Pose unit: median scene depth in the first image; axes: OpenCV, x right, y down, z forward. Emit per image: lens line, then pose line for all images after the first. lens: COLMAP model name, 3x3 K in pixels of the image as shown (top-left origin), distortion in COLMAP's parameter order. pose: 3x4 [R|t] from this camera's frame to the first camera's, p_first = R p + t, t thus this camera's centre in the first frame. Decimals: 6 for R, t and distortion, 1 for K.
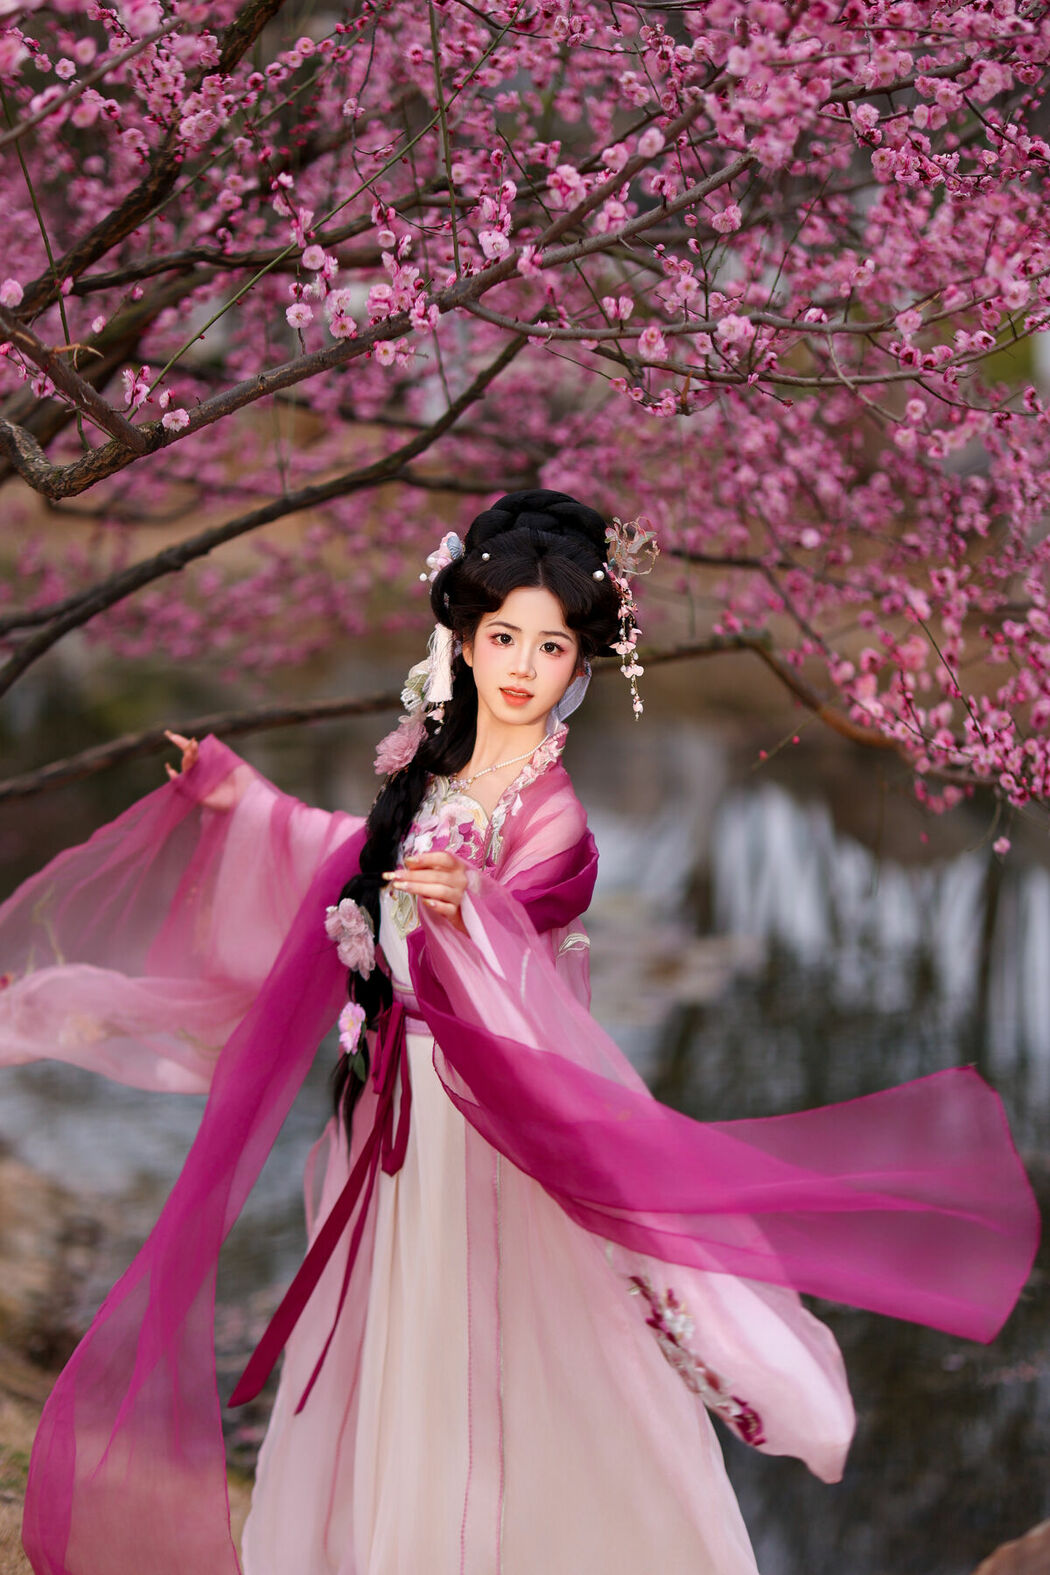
lens RADIAL K [[3839.2, 0, 465.8], [0, 3839.2, 823.0], [0, 0, 1]] dist [-0.049841, 1.058294]
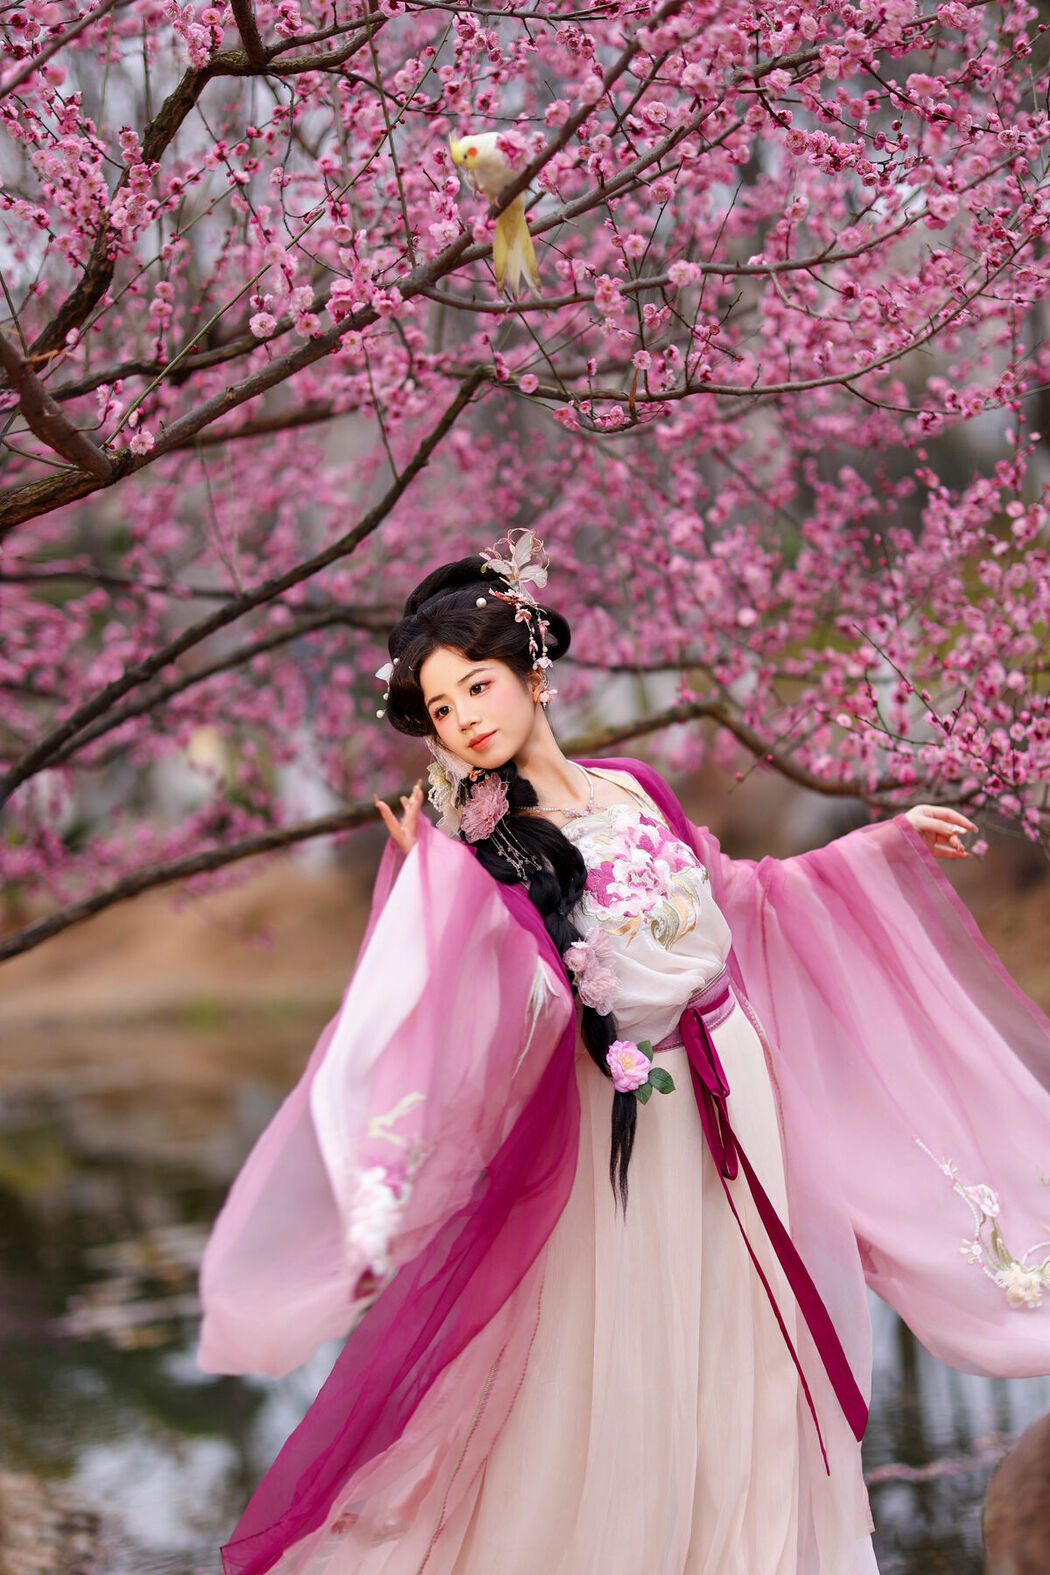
lens RADIAL K [[3829.7, 0, 588.1], [0, 3829.7, 787.7], [0, 0, 1]] dist [0.118366, -0.229243]
pose [[0.990697, -0.115293, 0.072297, -0.039700], [0.123464, 0.984923, -0.121176, 0.110163], [-0.057236, 0.128974, 0.989995, -0.012662]]
